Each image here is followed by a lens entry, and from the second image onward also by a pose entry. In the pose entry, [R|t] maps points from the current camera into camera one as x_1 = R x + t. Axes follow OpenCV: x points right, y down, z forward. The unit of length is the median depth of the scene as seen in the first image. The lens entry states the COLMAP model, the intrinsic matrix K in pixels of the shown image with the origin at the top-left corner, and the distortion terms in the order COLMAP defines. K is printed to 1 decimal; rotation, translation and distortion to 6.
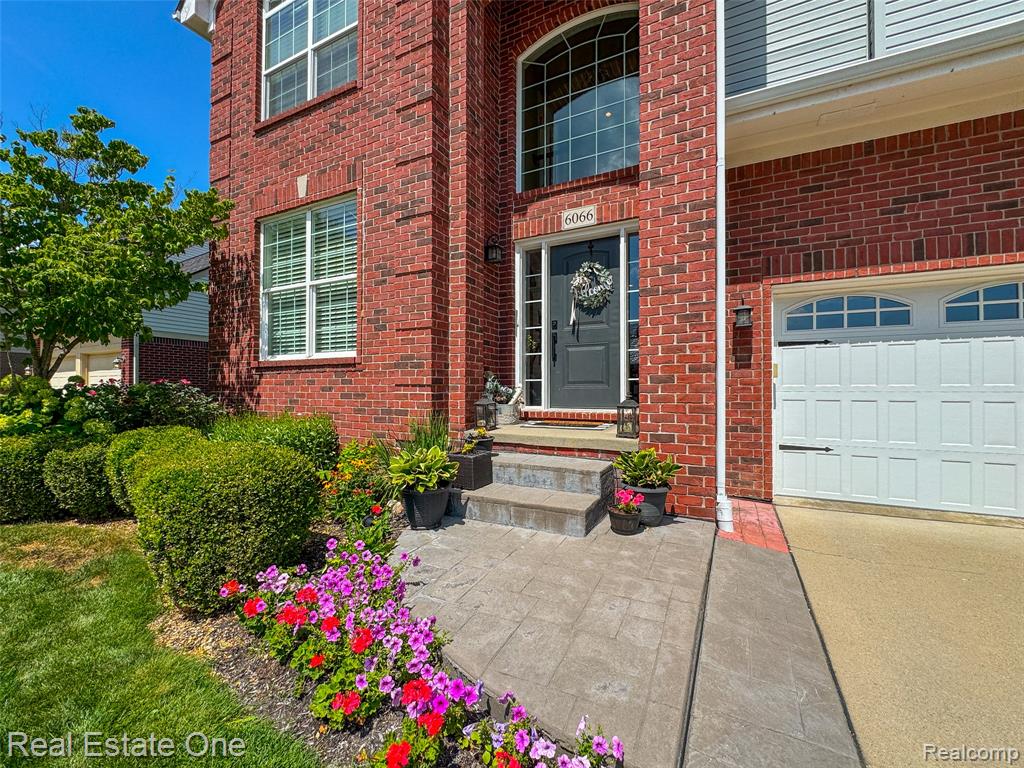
lens RADIAL K [[413.6, 0, 483.3], [0, 413.6, 378.8], [0, 0, 1]] dist [0.002403, -0.001531]
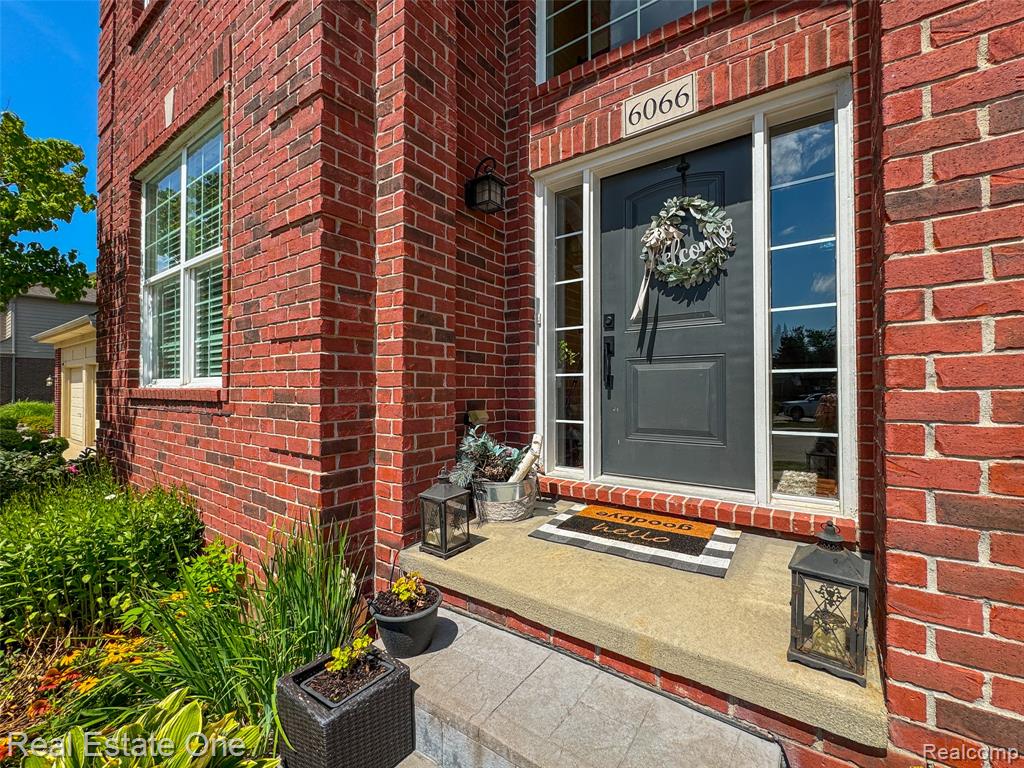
lens RADIAL K [[411.9, 0, 467.2], [0, 411.9, 373.1], [0, 0, 1]] dist [0.004722, 0.000710]
pose [[0.977868, 0.000787, -0.209223, 0.115896], [-0.003156, 0.999935, -0.010990, -0.065159], [0.209201, 0.011407, 0.977806, 0.489460]]
